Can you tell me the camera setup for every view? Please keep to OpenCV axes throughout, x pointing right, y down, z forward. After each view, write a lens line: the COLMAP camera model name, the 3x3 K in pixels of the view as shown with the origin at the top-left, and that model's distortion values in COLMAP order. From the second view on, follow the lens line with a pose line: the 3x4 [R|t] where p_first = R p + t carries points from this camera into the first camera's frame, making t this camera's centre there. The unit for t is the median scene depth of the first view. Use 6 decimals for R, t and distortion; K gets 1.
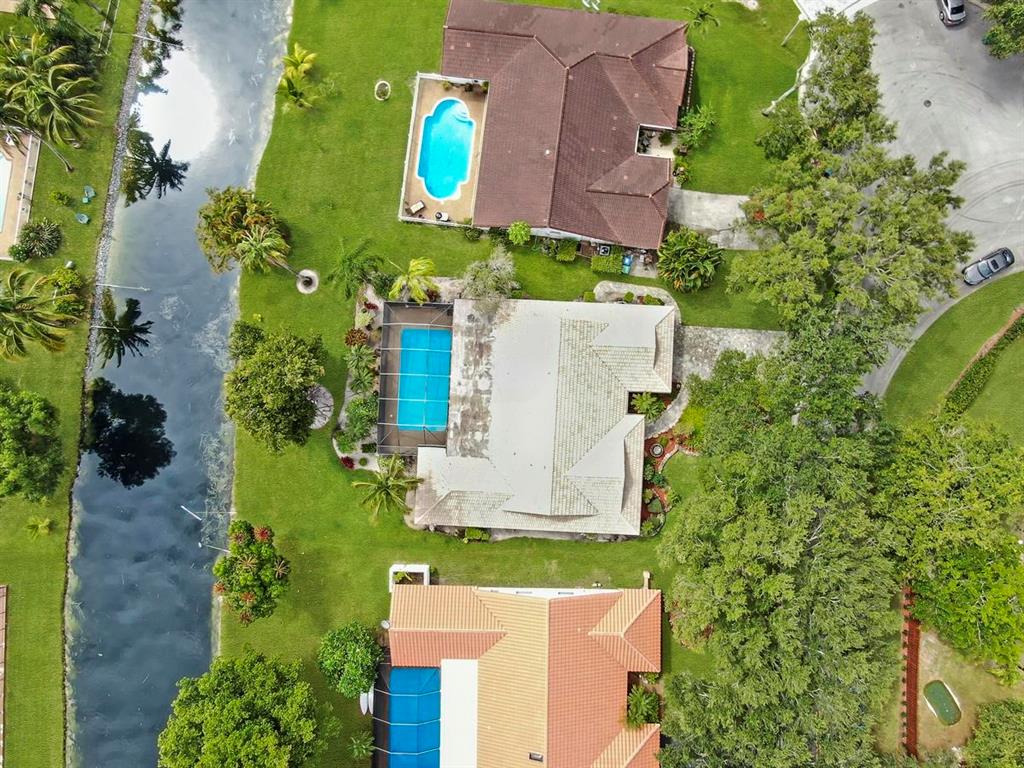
lens RADIAL K [[716.6, 0, 512.5], [0, 716.6, 384.0], [0, 0, 1]] dist [-0.004622, -0.000847]
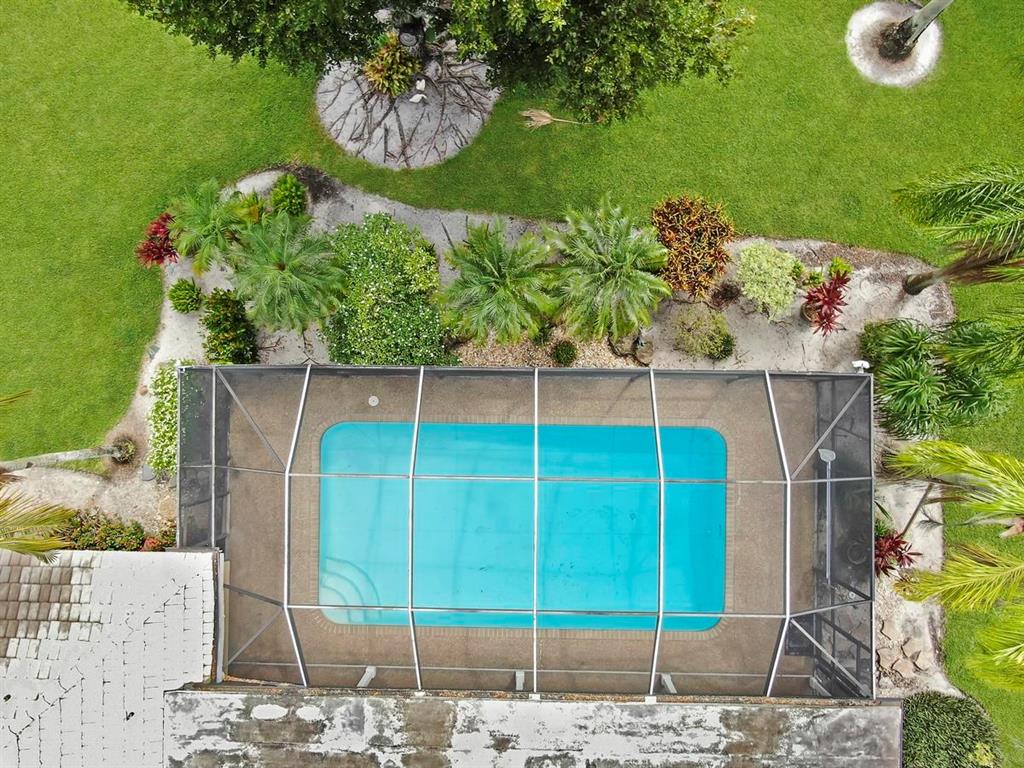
lens RADIAL K [[716.6, 0, 511.8], [0, 716.6, 383.3], [0, 0, 1]] dist [-0.004622, -0.000847]
pose [[0.036259, 0.999339, -0.002681, -0.172757], [-0.997531, 0.036354, 0.060080, -0.018700], [0.060138, 0.000496, 0.998190, 0.752910]]
